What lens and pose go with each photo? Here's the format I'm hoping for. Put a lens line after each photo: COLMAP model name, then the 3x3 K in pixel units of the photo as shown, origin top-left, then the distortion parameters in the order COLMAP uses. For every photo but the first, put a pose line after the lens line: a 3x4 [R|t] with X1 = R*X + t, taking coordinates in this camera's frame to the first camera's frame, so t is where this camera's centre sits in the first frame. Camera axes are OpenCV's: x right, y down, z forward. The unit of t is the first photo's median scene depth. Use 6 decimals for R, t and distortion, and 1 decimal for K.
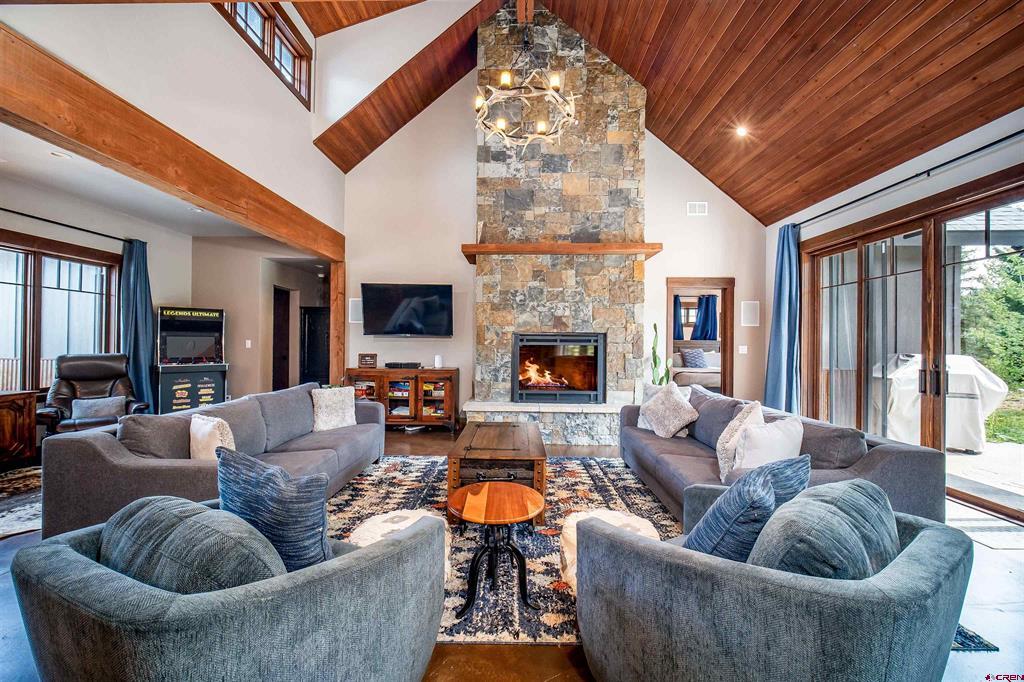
lens RADIAL K [[410.9, 0, 516.1], [0, 410.9, 343.7], [0, 0, 1]] dist [-0.001037, 0.000432]
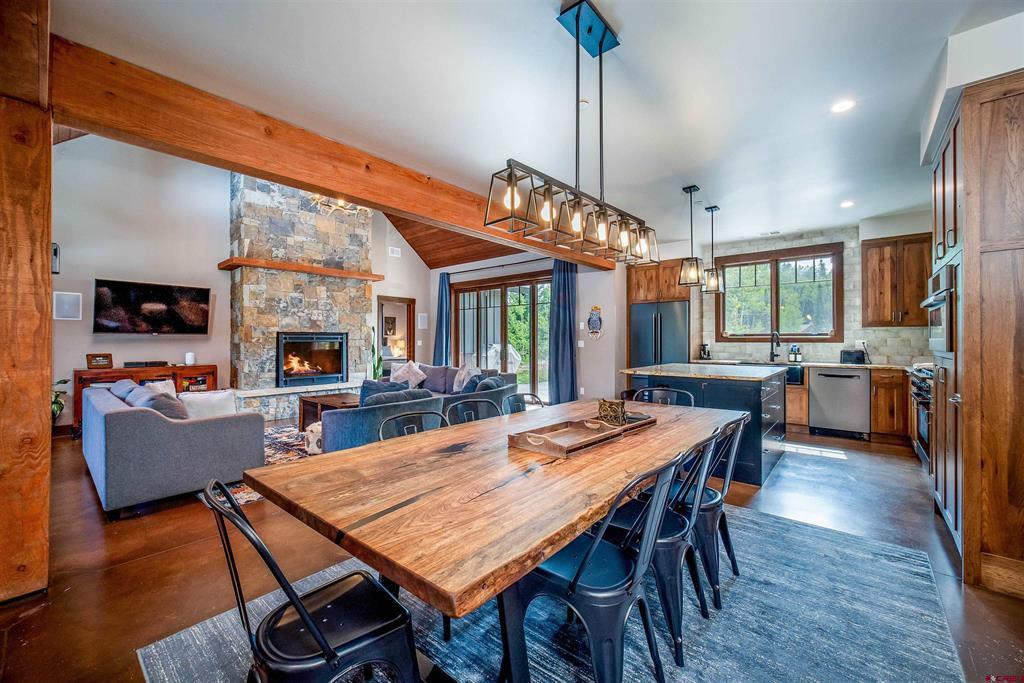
lens RADIAL K [[410.9, 0, 505.3], [0, 410.9, 337.1], [0, 0, 1]] dist [-0.001037, 0.000432]
pose [[0.639074, -0.005244, 0.769127, -0.527843], [0.003362, 0.999986, 0.004024, -0.015273], [-0.769138, 0.000014, 0.639083, -0.336029]]
